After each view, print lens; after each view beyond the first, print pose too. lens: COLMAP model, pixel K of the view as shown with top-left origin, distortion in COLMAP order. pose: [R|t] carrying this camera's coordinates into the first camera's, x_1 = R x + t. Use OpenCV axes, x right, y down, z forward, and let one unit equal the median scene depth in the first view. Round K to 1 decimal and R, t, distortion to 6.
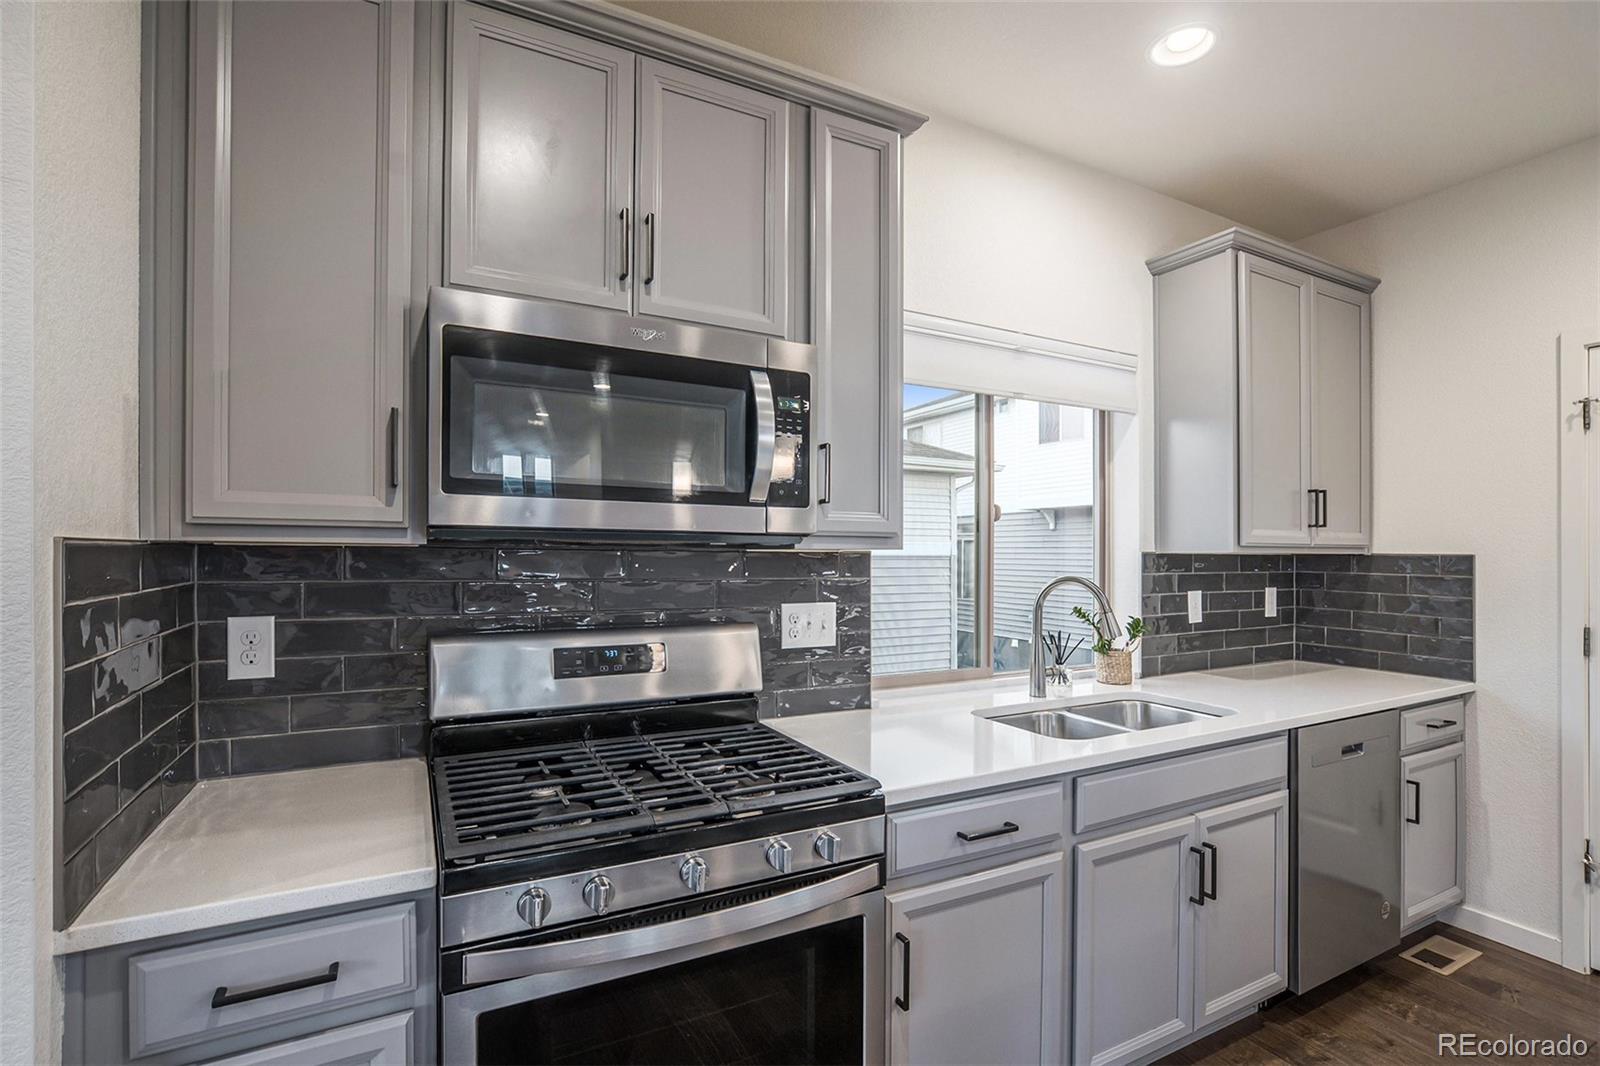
lens RADIAL K [[742.7, 0, 822.4], [0, 742.7, 537.6], [0, 0, 1]] dist [-0.024273, 0.000484]
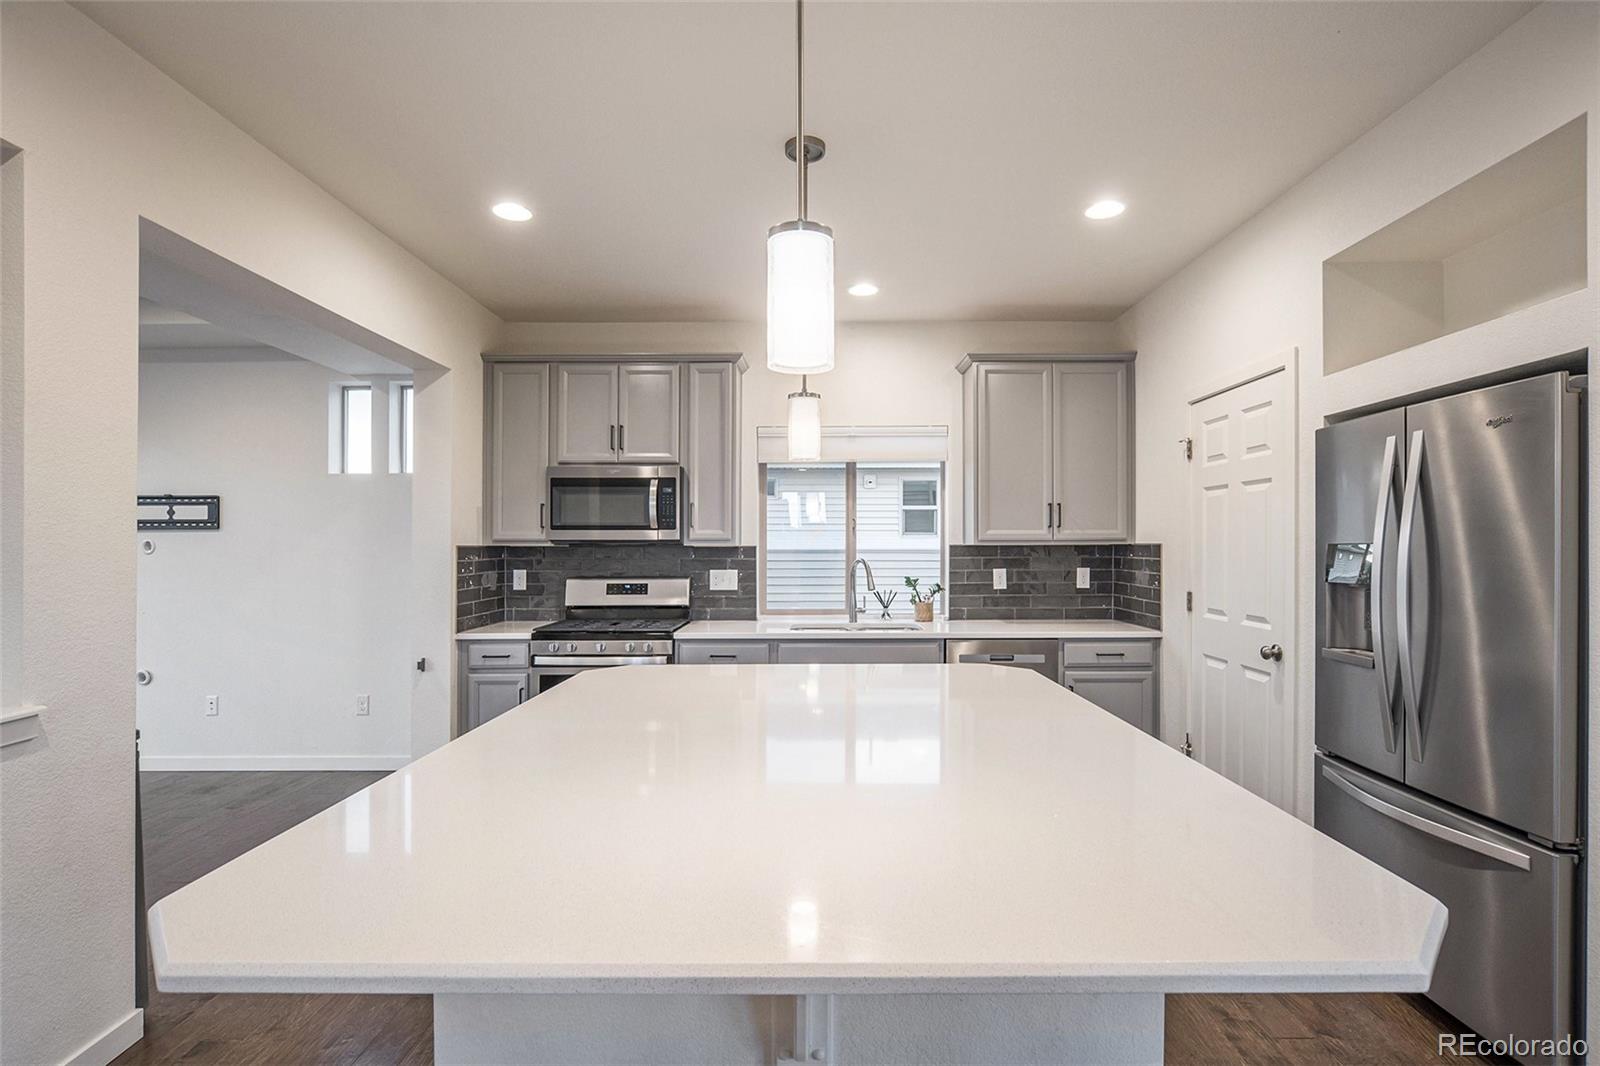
lens RADIAL K [[742.7, 0, 822.4], [0, 742.7, 537.6], [0, 0, 1]] dist [-0.024273, 0.000484]
pose [[0.877309, -0.016698, -0.479635, 1.608781], [0.019106, 0.999817, 0.000139, -0.003366], [0.479545, -0.009286, 0.877468, -0.987111]]
